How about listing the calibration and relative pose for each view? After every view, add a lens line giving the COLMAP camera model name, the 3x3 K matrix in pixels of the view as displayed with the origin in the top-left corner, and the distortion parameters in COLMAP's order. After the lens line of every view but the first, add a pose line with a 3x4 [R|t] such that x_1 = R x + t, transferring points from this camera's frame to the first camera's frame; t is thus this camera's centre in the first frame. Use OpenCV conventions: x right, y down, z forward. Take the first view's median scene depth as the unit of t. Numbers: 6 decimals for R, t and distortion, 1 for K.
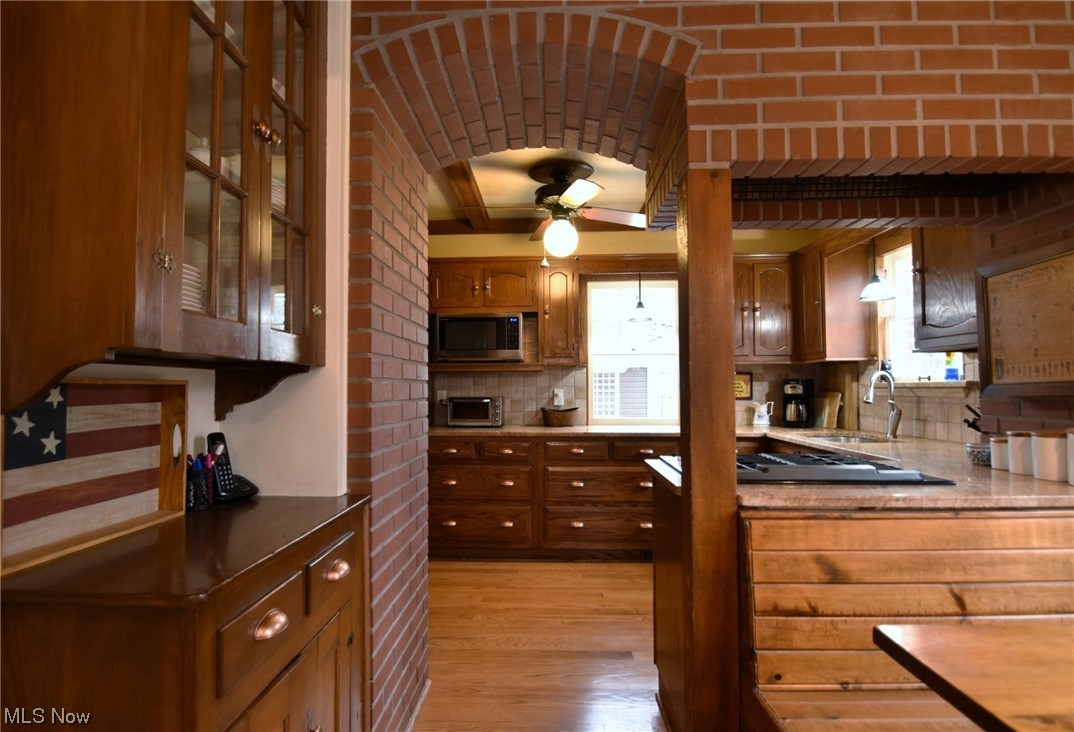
lens RADIAL K [[578.3, 0, 538.2], [0, 578.3, 367.7], [0, 0, 1]] dist [-0.003372, 0.000019]
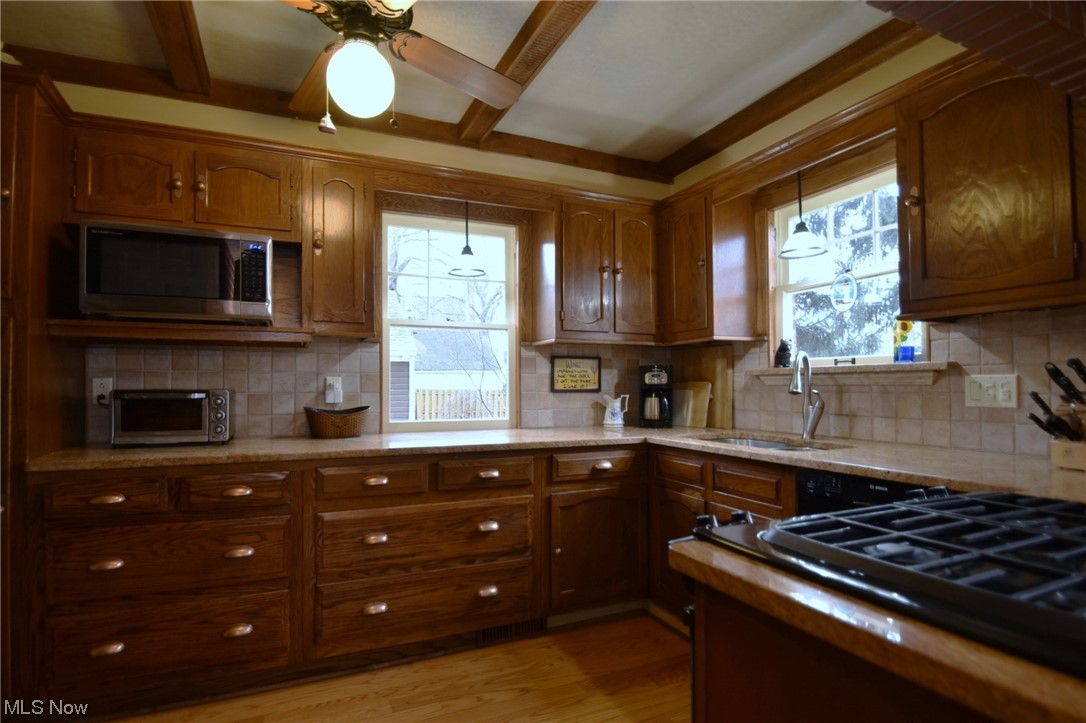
lens RADIAL K [[544.5, 0, 528.7], [0, 544.5, 376.4], [0, 0, 1]] dist [-0.010007, -0.005199]
pose [[0.907040, 0.007110, 0.420985, -0.024007], [-0.014164, 0.999807, 0.013632, 0.029339], [-0.420807, -0.018327, 0.906965, 0.438729]]
